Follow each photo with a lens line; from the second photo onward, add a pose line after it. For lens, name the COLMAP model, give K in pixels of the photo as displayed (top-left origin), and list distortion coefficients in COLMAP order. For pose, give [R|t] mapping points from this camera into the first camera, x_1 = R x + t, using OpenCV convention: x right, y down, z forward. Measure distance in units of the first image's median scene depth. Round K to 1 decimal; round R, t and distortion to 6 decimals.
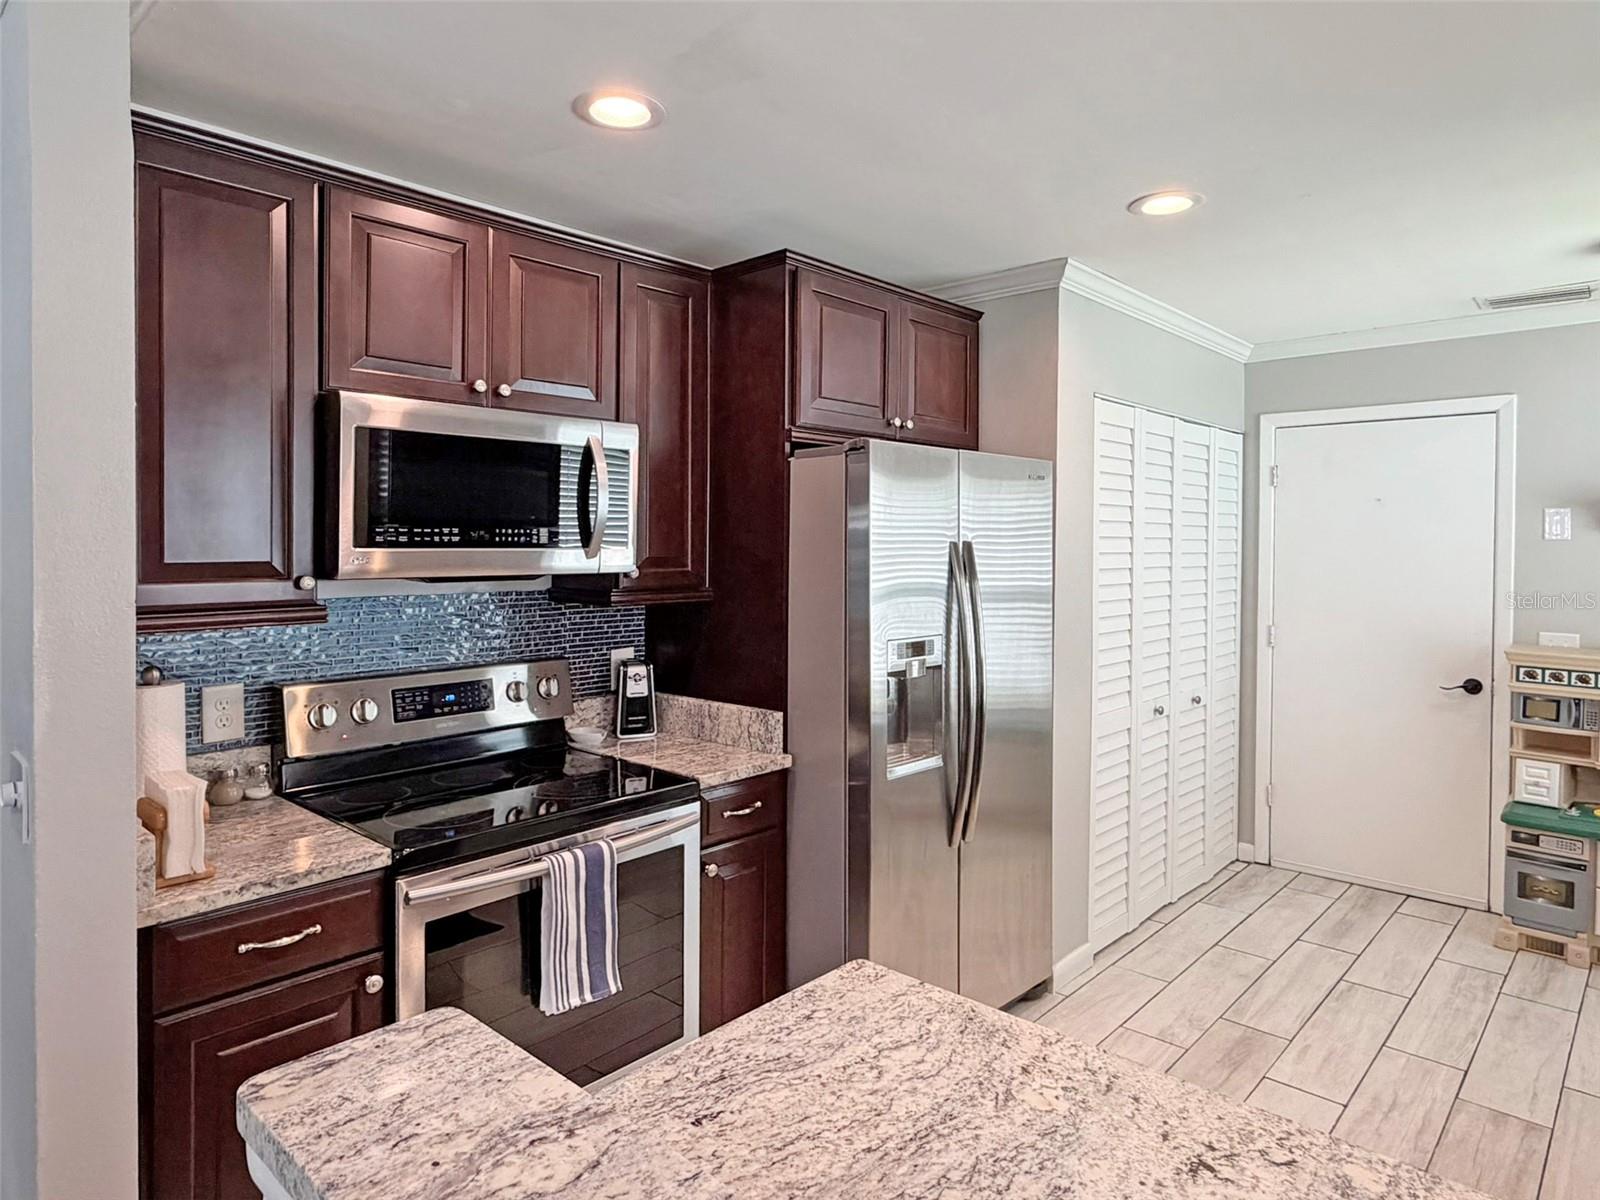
lens RADIAL K [[940.1, 0, 821.6], [0, 940.1, 548.7], [0, 0, 1]] dist [-0.000763, -0.003295]
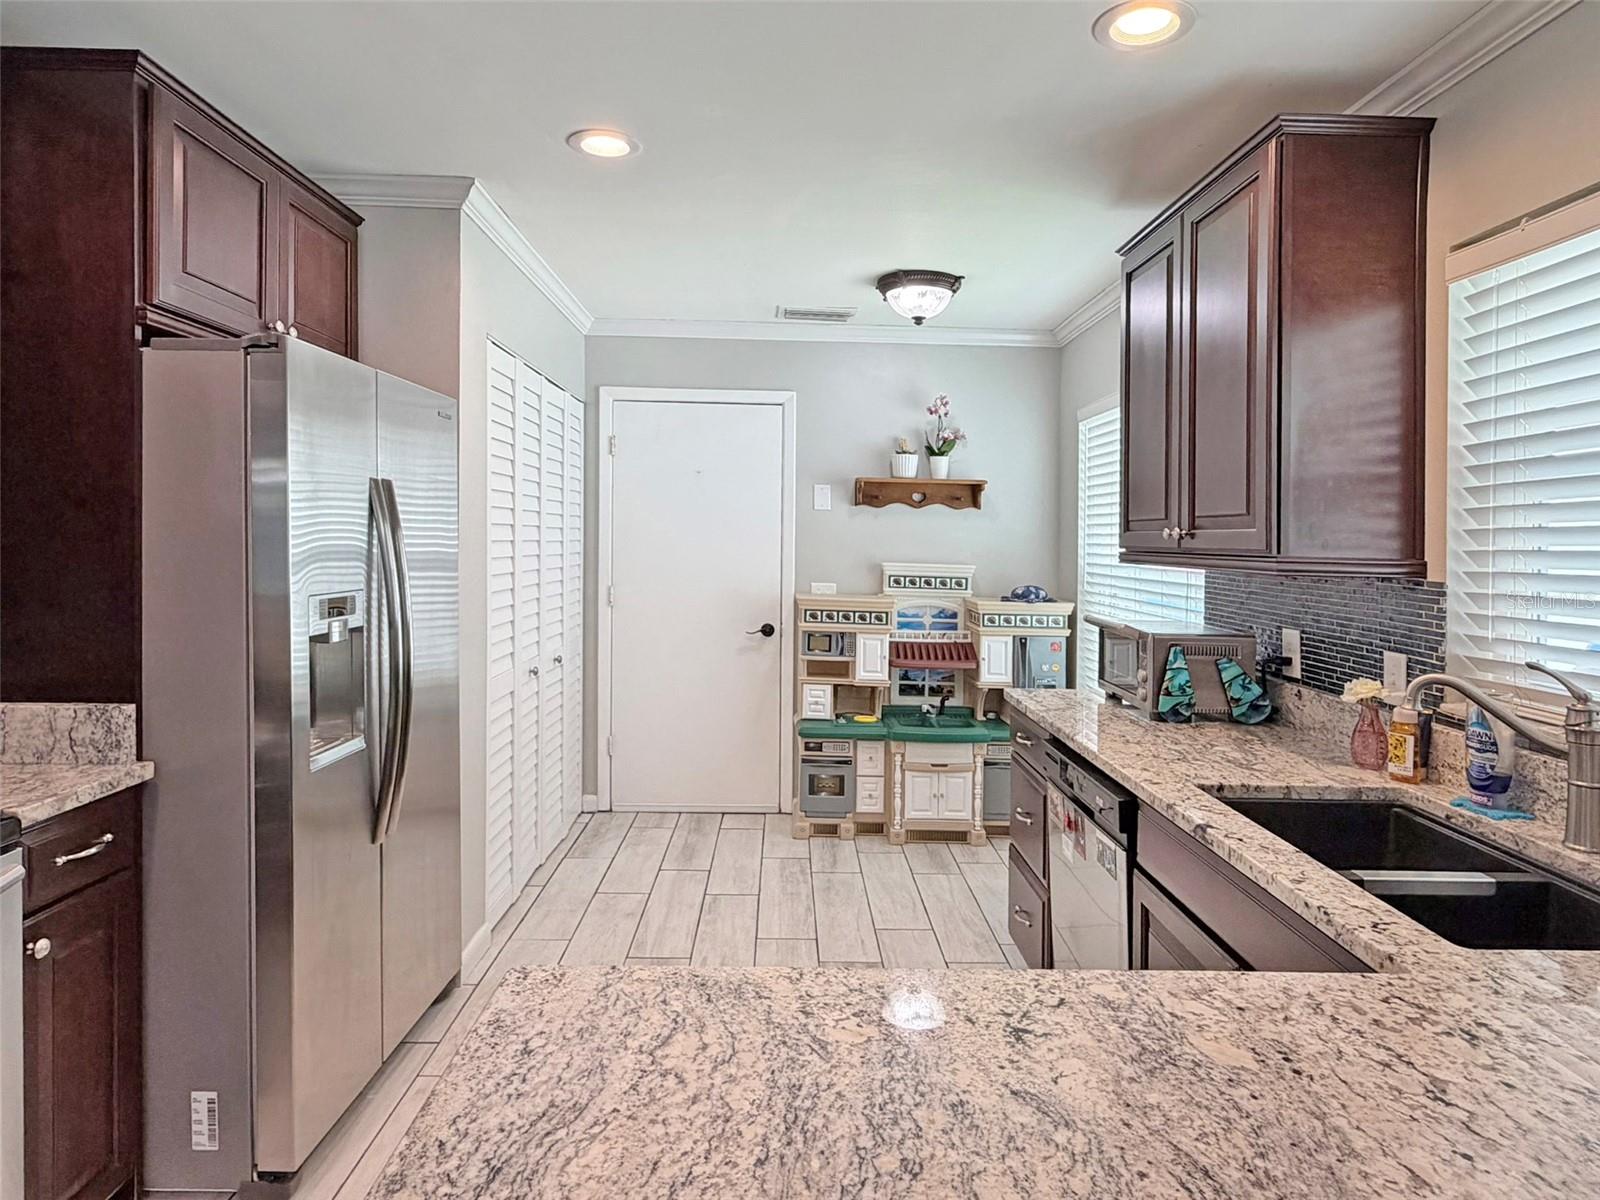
lens RADIAL K [[940.1, 0, 798.5], [0, 940.1, 546.9], [0, 0, 1]] dist [-0.000763, -0.003295]
pose [[0.727640, 0.004121, 0.685947, -0.137363], [-0.015650, 0.999821, 0.010594, 0.033381], [-0.685781, -0.018443, 0.727574, 0.120464]]
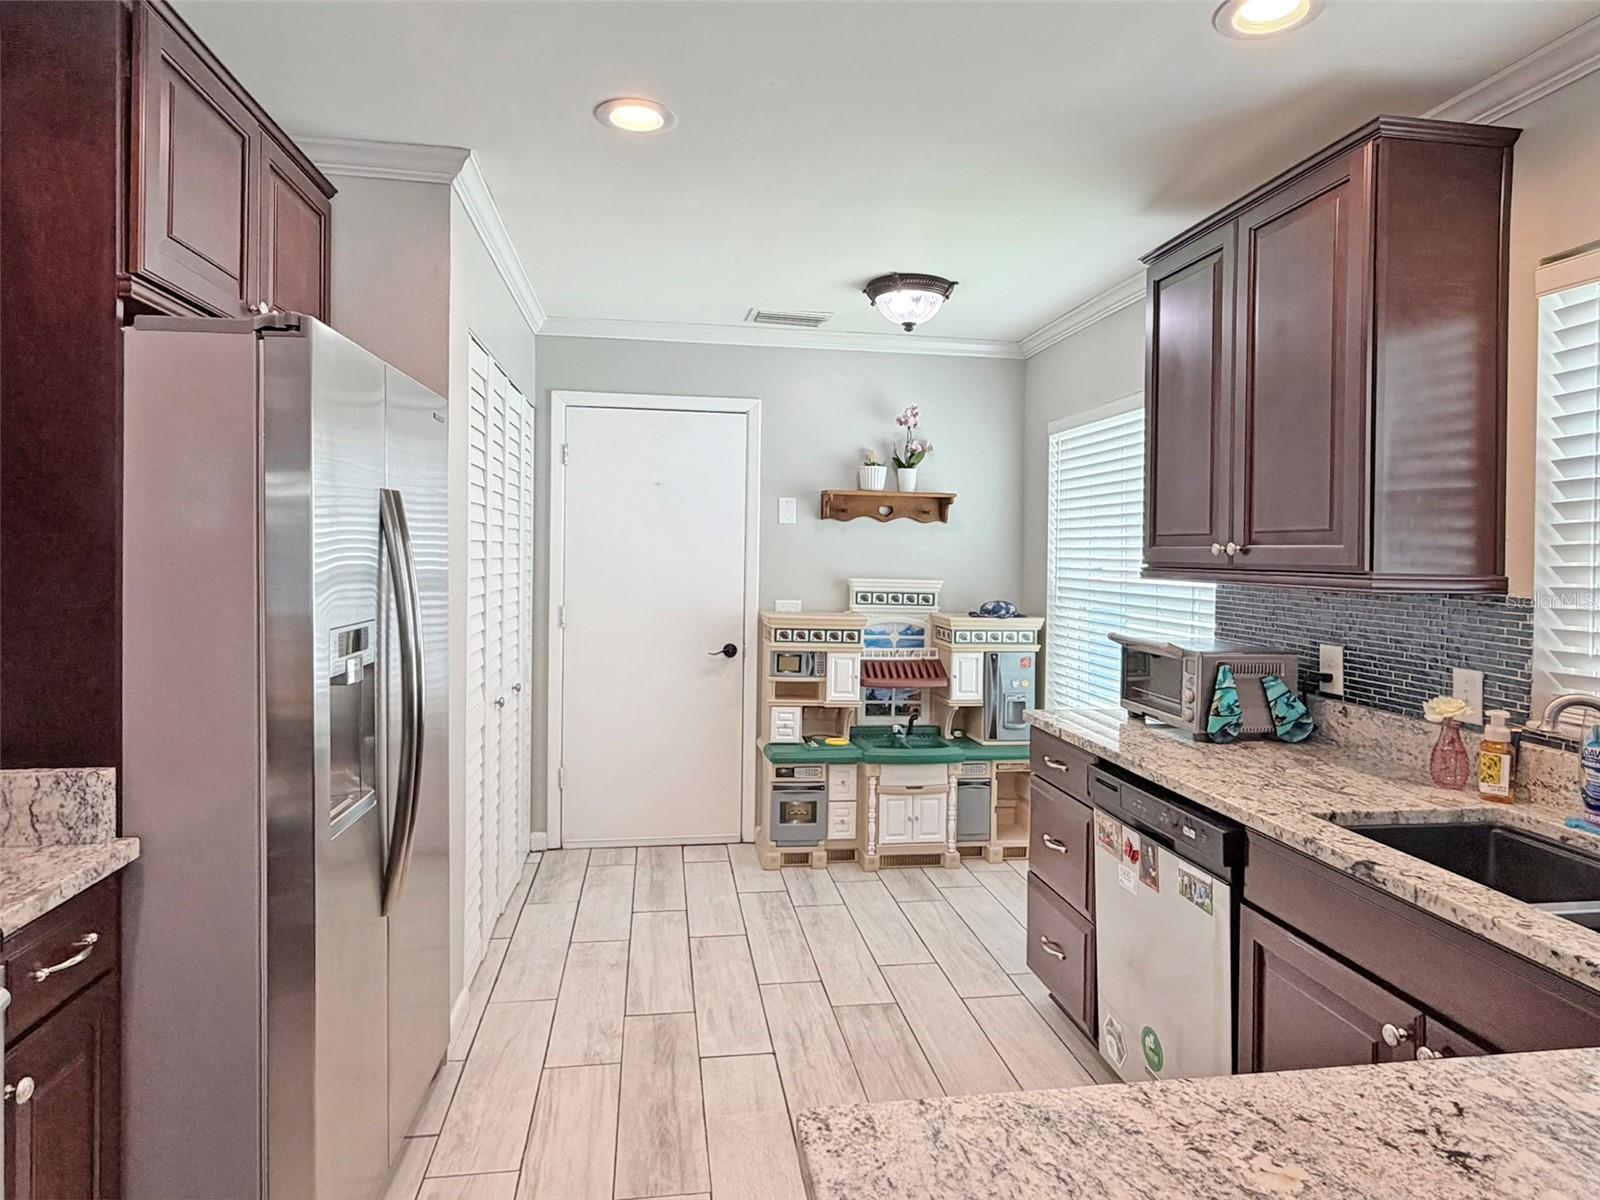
lens RADIAL K [[940.1, 0, 789.6], [0, 940.1, 562.8], [0, 0, 1]] dist [-0.000763, -0.003295]
pose [[0.637280, -0.002444, 0.770628, -0.186026], [-0.011156, 0.999861, 0.012396, 0.030935], [-0.770552, -0.016497, 0.637164, 0.270989]]
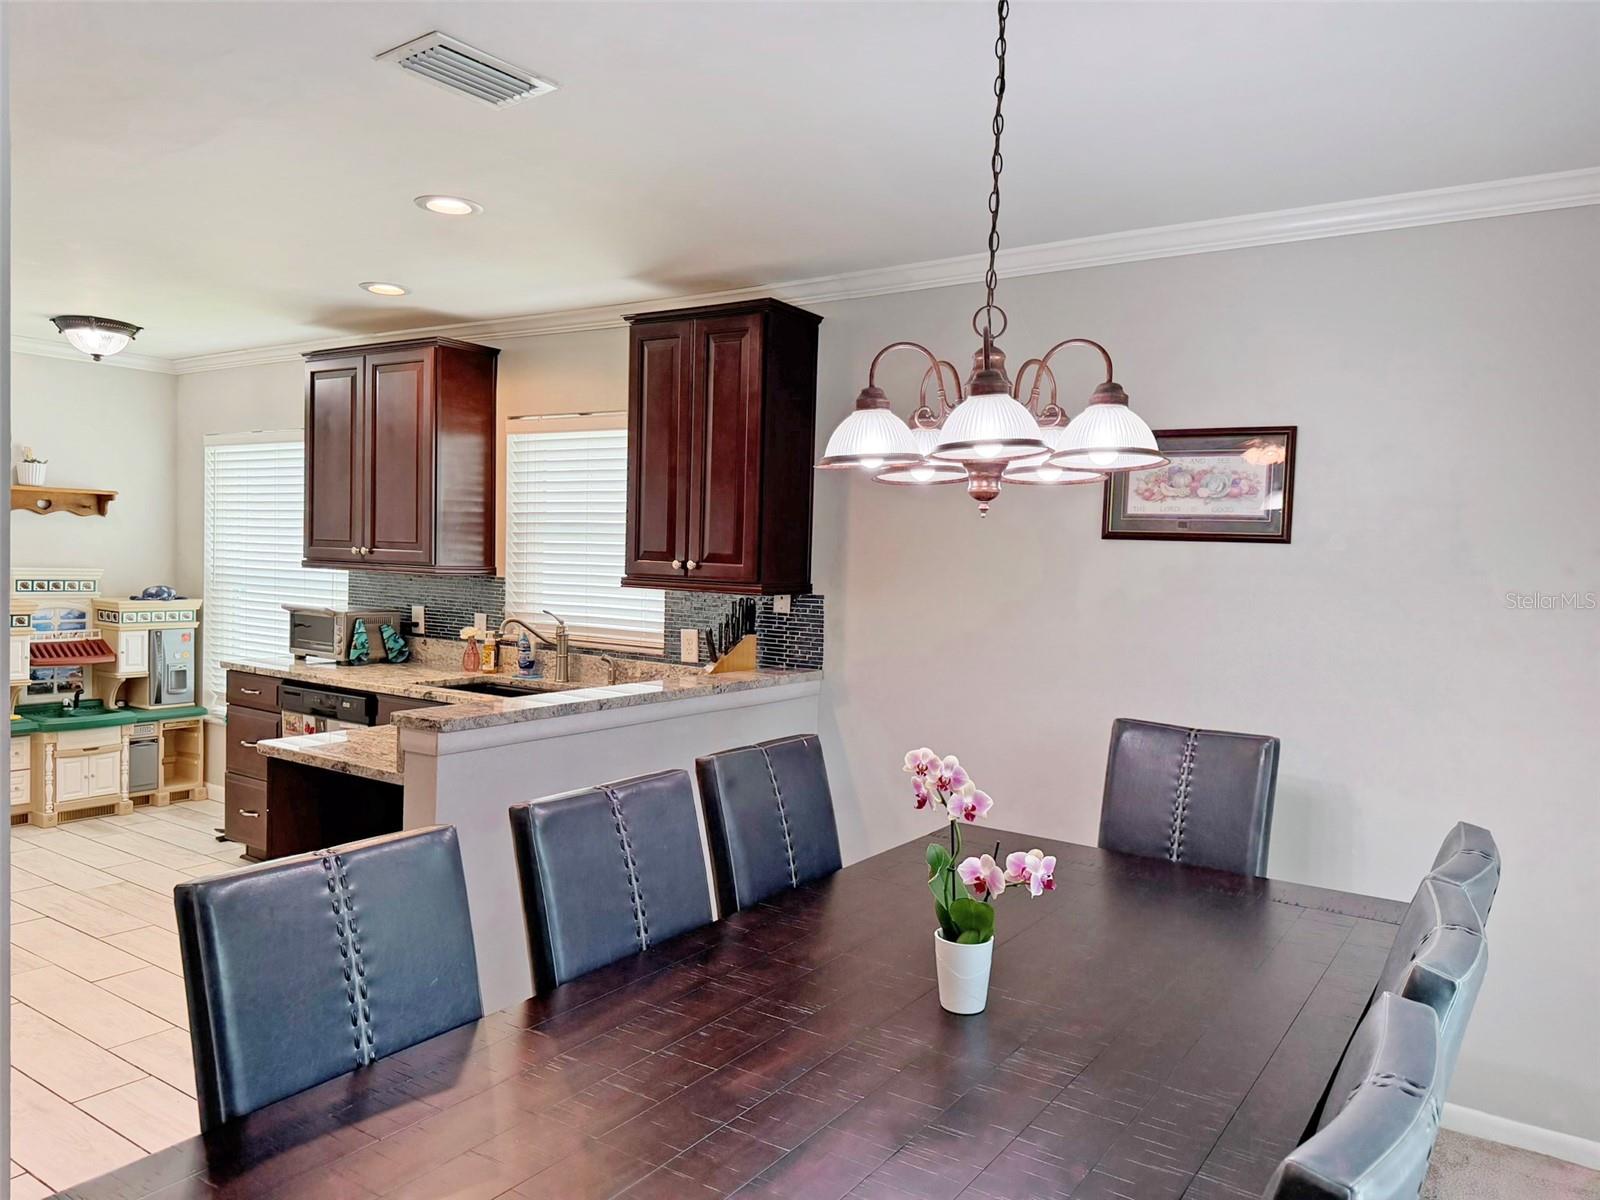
lens RADIAL K [[1114.0, 0, 811.9], [0, 1114.0, 597.0], [0, 0, 1]] dist [0.000874, -0.021707]
pose [[-0.155291, -0.048184, 0.986693, -1.033491], [-0.027196, 0.998640, 0.044487, 0.002542], [-0.987494, -0.019925, -0.156390, 0.098437]]
